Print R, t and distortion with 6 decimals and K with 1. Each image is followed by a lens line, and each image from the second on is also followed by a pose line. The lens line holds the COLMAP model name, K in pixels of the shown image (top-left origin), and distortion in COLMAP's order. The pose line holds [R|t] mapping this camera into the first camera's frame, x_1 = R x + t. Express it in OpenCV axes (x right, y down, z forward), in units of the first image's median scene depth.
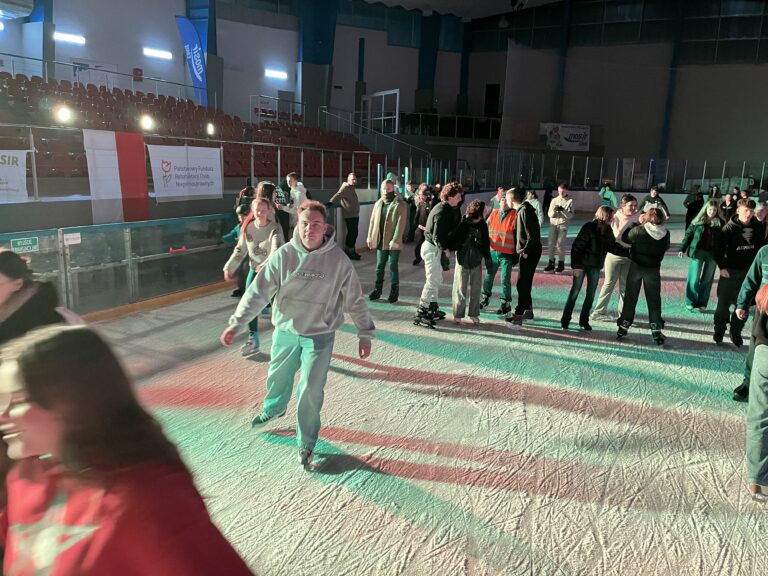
lens RADIAL K [[577.4, 0, 387.7], [0, 577.4, 282.9], [0, 0, 1]] dist [0.065633, -0.091881]
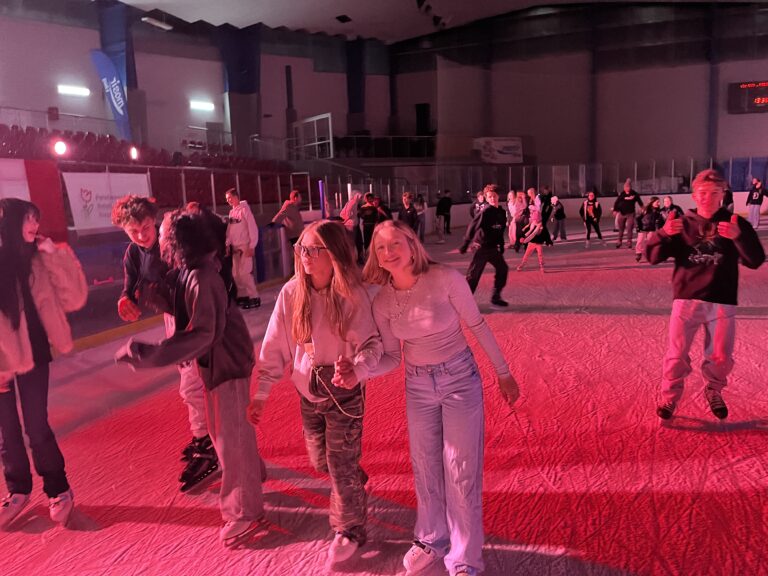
lens RADIAL K [[577.4, 0, 377.6], [0, 577.4, 282.0], [0, 0, 1]] dist [0.065633, -0.091881]
pose [[0.992756, -0.087974, 0.081833, -0.006501], [0.092043, 0.994629, -0.047349, 0.006312], [-0.077228, 0.054538, 0.995521, 0.026806]]
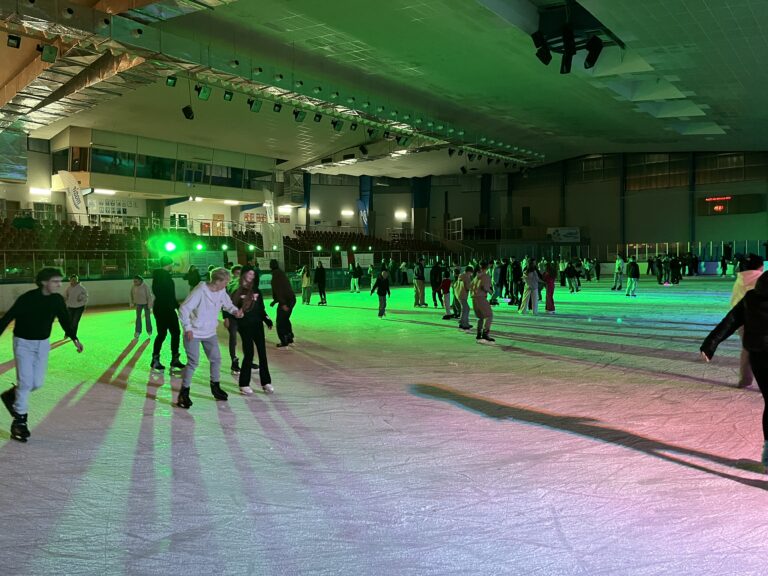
lens RADIAL K [[577.4, 0, 389.9], [0, 577.4, 280.8], [0, 0, 1]] dist [0.065633, -0.091881]
pose [[0.967040, -0.043482, -0.250885, 0.260158], [0.001305, 0.986144, -0.165885, 0.195104], [0.254622, 0.160090, 0.953697, -0.869528]]
